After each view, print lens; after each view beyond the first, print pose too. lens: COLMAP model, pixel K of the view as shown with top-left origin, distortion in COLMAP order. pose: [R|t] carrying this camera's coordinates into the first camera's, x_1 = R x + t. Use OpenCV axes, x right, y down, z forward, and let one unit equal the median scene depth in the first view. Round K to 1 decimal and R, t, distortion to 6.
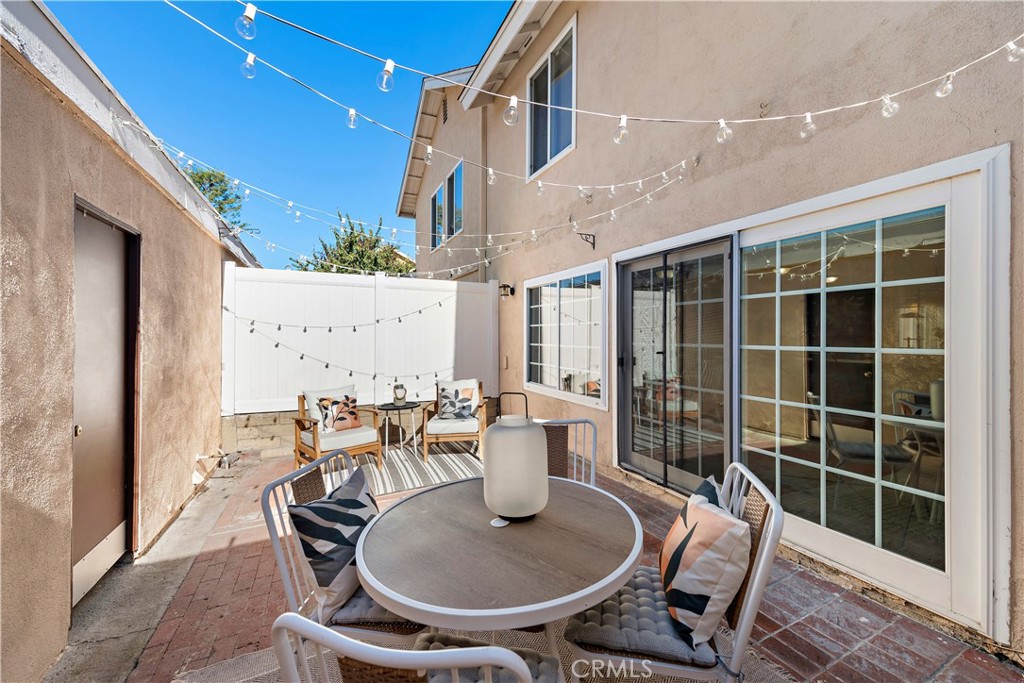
lens RADIAL K [[399.3, 0, 516.1], [0, 399.3, 340.3], [0, 0, 1]] dist [0.012073, -0.003626]
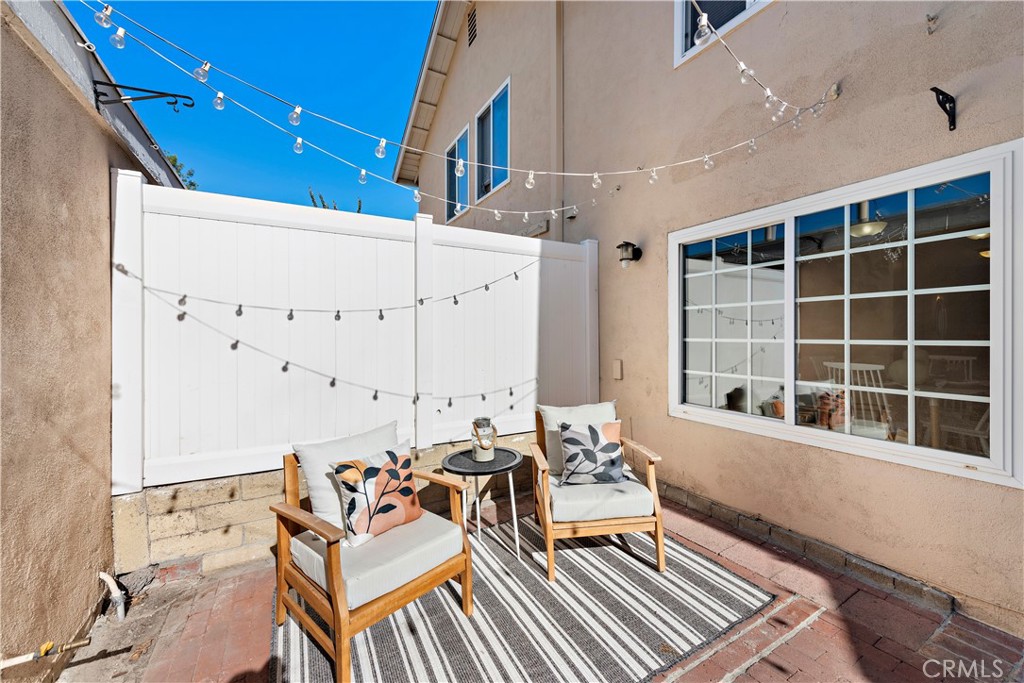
lens RADIAL K [[399.3, 0, 516.1], [0, 399.3, 340.3], [0, 0, 1]] dist [0.012073, -0.003626]
pose [[0.997839, -0.009052, 0.065073, -0.284253], [0.009045, 0.999959, 0.000397, 0.009666], [-0.065074, 0.000193, 0.997880, 0.487605]]
